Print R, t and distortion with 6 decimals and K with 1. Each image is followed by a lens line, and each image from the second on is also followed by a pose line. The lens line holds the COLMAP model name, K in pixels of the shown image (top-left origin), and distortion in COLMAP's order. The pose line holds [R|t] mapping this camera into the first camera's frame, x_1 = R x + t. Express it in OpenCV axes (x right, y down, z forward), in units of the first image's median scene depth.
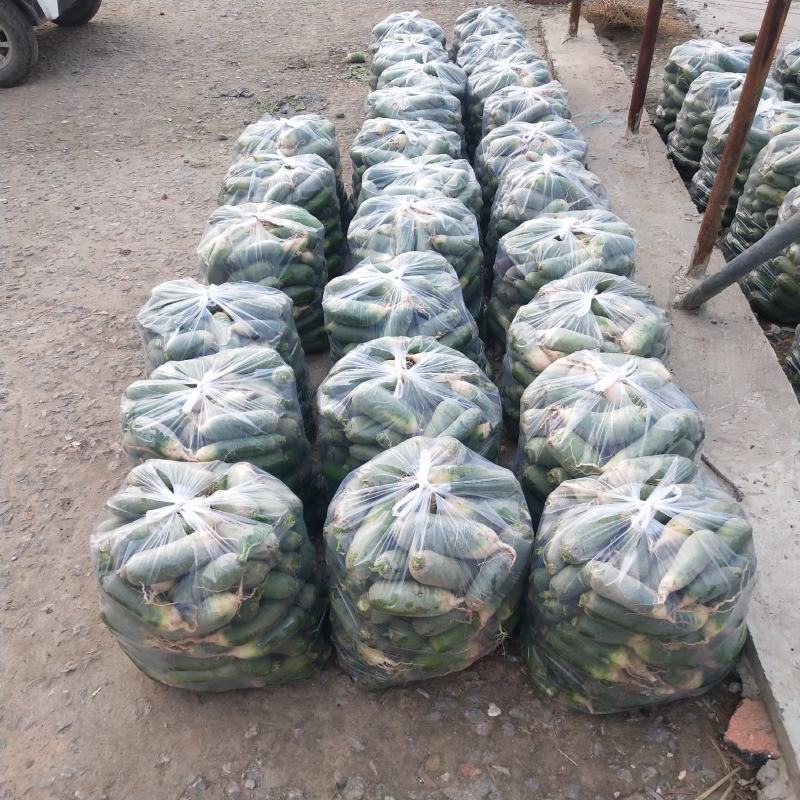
lens RADIAL K [[832.7, 0, 394.1], [0, 832.7, 401.8], [0, 0, 1]] dist [-0.004335, 0.000000]
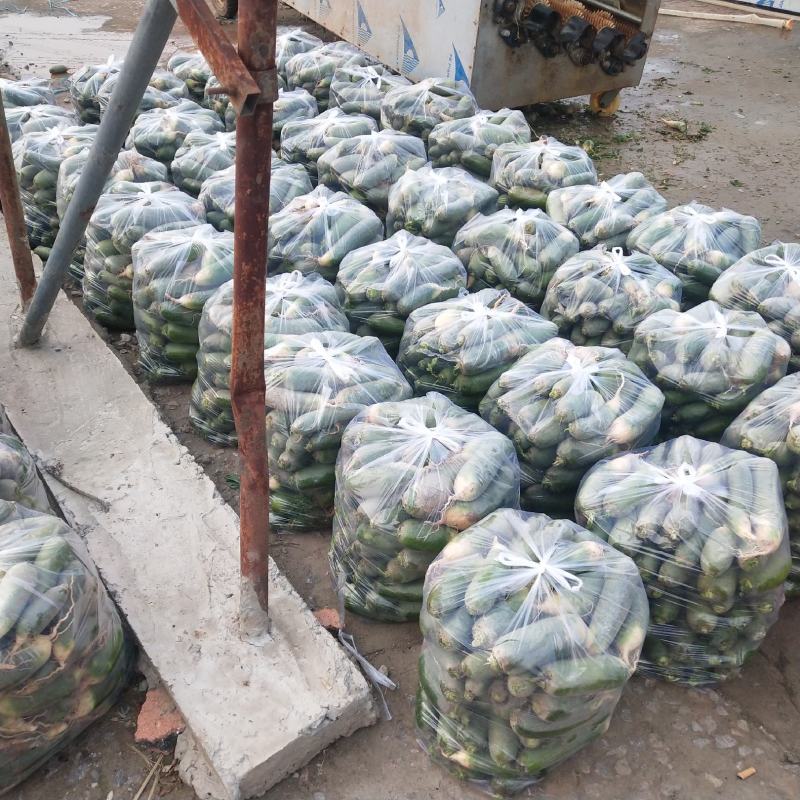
lens RADIAL K [[832.7, 0, 395.3], [0, 832.7, 398.7], [0, 0, 1]] dist [-0.004335, 0.000000]
pose [[0.767671, -0.335226, 0.546173, 0.170668], [0.355492, 0.931879, 0.072301, 0.041085], [-0.533204, 0.138656, 0.834547, -0.059910]]
